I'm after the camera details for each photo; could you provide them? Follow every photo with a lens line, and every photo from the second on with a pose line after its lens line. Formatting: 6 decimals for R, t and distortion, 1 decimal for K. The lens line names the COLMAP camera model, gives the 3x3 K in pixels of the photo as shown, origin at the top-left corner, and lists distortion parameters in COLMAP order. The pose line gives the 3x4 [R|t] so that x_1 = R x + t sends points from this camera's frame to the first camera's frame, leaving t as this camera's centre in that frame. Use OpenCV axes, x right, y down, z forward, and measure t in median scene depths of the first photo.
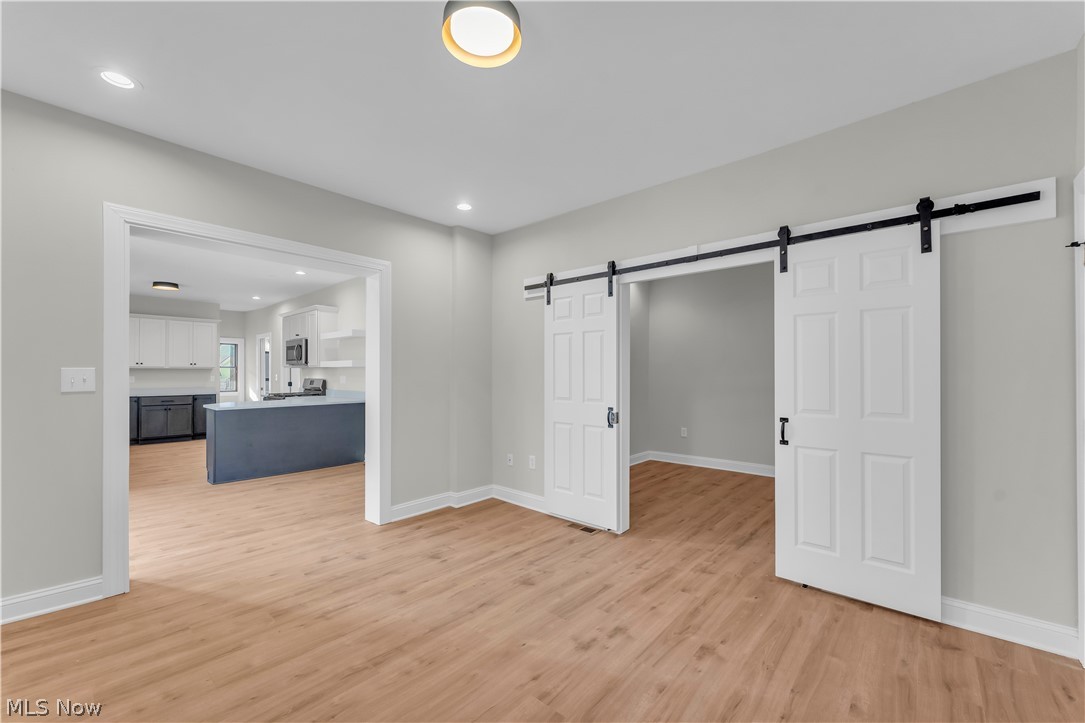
lens RADIAL K [[441.0, 0, 535.9], [0, 441.0, 365.8], [0, 0, 1]] dist [-0.001502, -0.000771]
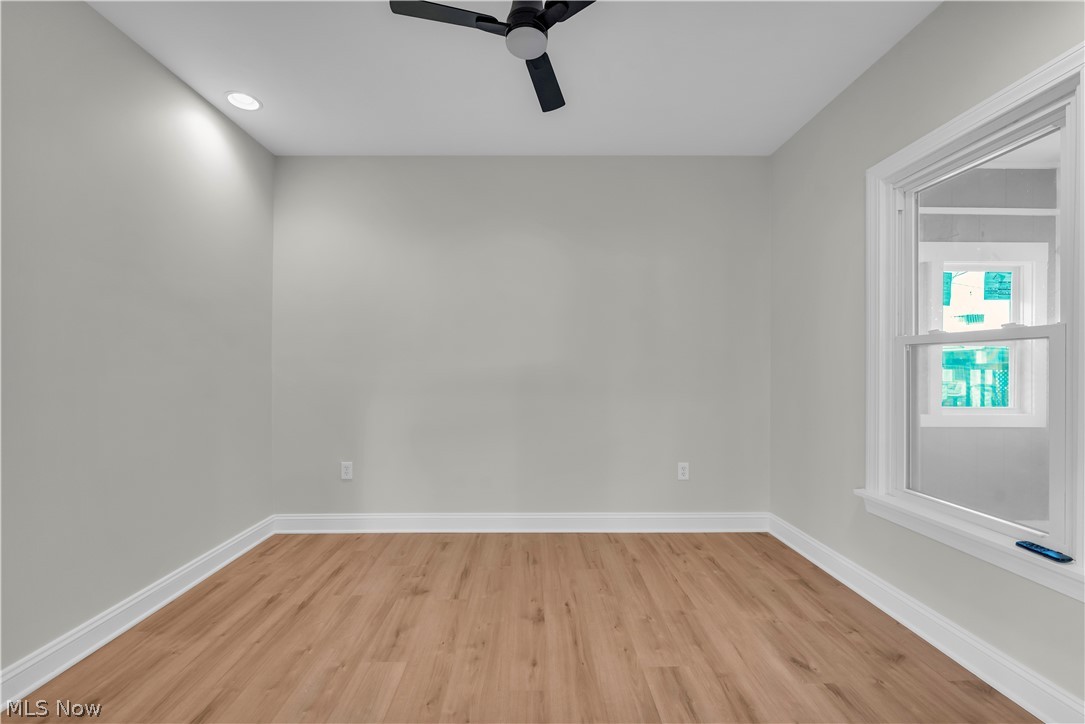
lens RADIAL K [[441.0, 0, 533.8], [0, 441.0, 367.2], [0, 0, 1]] dist [-0.001502, -0.000771]
pose [[0.742630, -0.006204, 0.669673, 0.195896], [-0.004286, 0.999893, 0.014016, 0.028275], [-0.669688, -0.013279, 0.742523, 0.601749]]
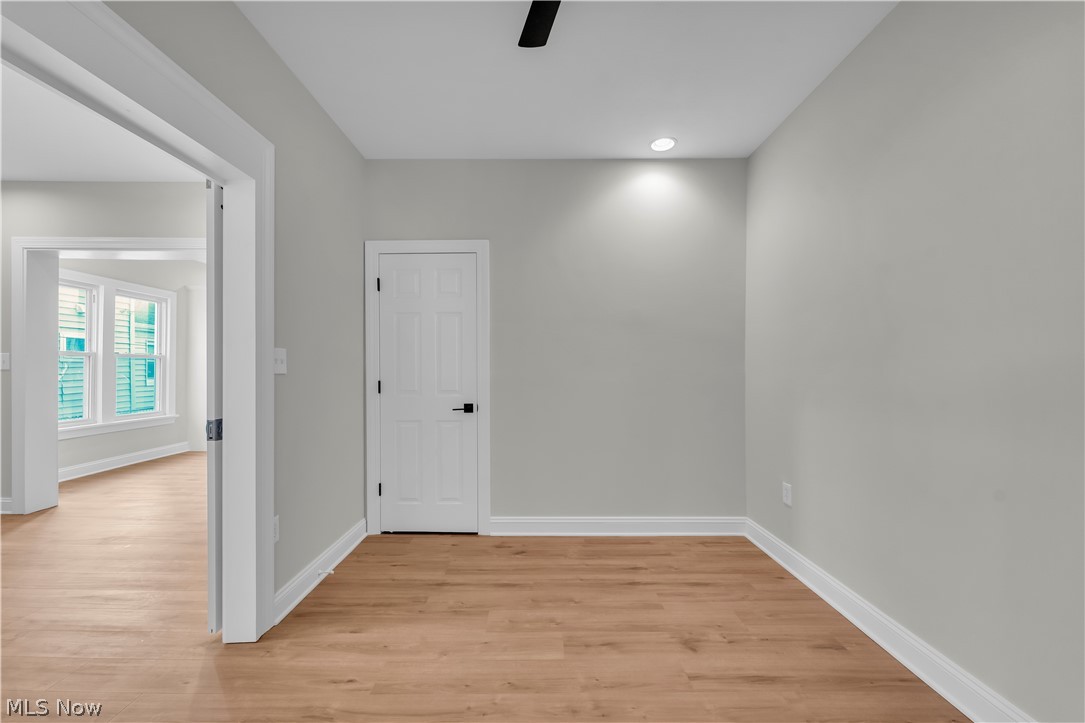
lens RADIAL K [[441.0, 0, 538.3], [0, 441.0, 365.2], [0, 0, 1]] dist [-0.001502, -0.000771]
pose [[0.667560, -0.004340, -0.744543, 0.627400], [0.008332, 0.999964, 0.001642, 0.028569], [0.744509, -0.007300, 0.667573, 0.676793]]
